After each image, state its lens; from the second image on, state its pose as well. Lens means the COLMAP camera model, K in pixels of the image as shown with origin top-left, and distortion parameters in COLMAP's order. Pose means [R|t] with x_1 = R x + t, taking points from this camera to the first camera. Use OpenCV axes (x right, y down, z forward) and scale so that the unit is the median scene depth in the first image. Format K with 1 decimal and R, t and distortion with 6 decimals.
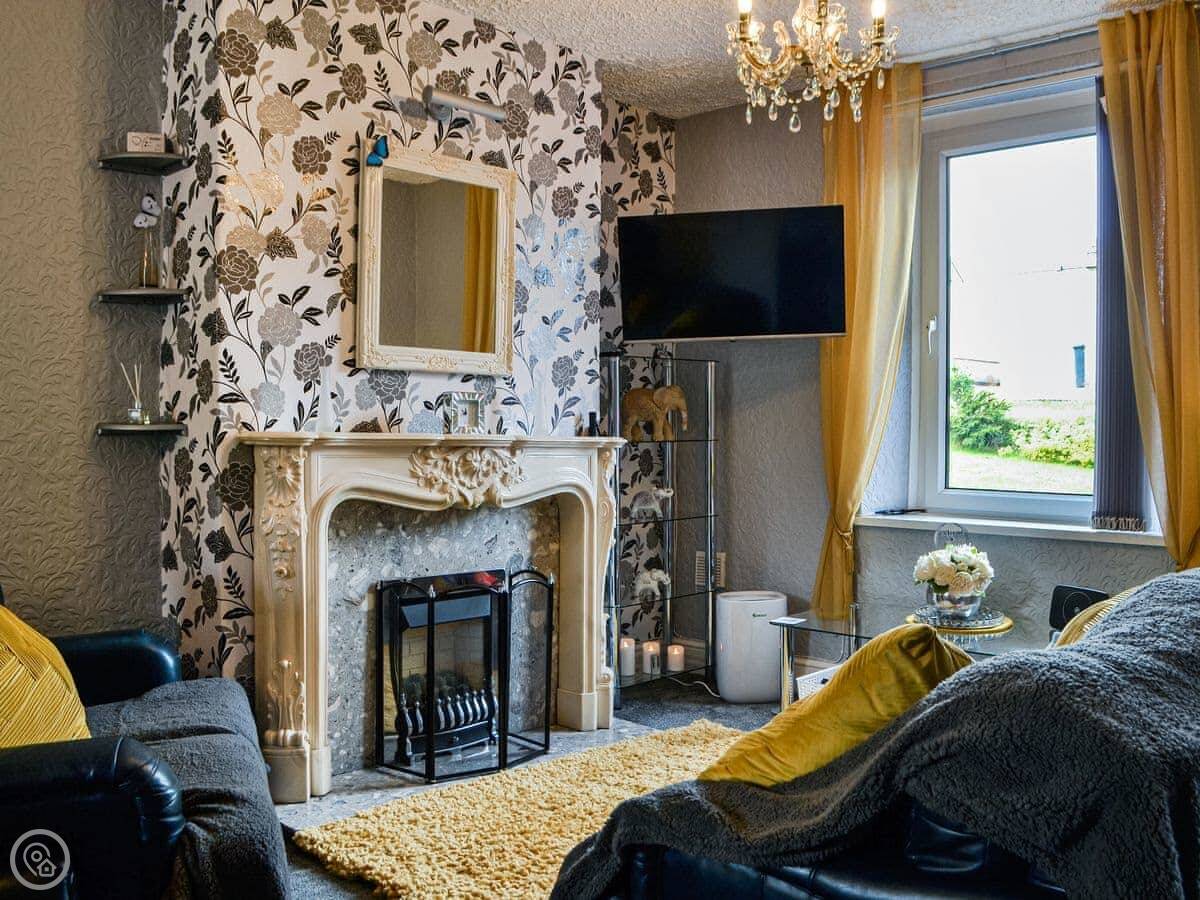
lens RADIAL K [[1047.7, 0, 621.4], [0, 1047.7, 468.8], [0, 0, 1]] dist [-0.073732, 0.003126]
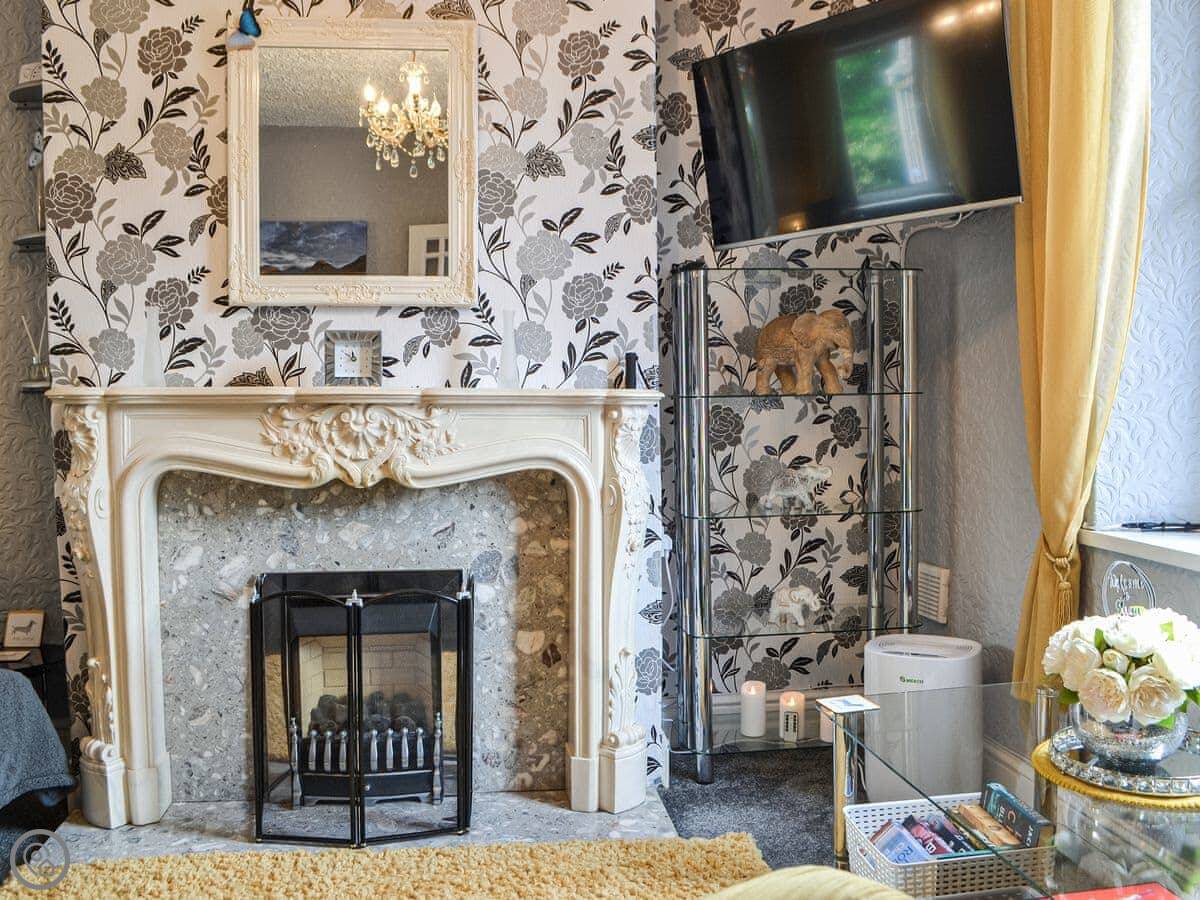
lens RADIAL K [[1123.7, 0, 600.8], [0, 1123.7, 440.3], [0, 0, 1]] dist [-0.072049, -0.010995]
pose [[0.795947, 0.027701, -0.604732, 0.471646], [-0.011324, 0.999459, 0.030878, -0.022264], [0.605260, -0.017730, 0.795830, 0.466060]]
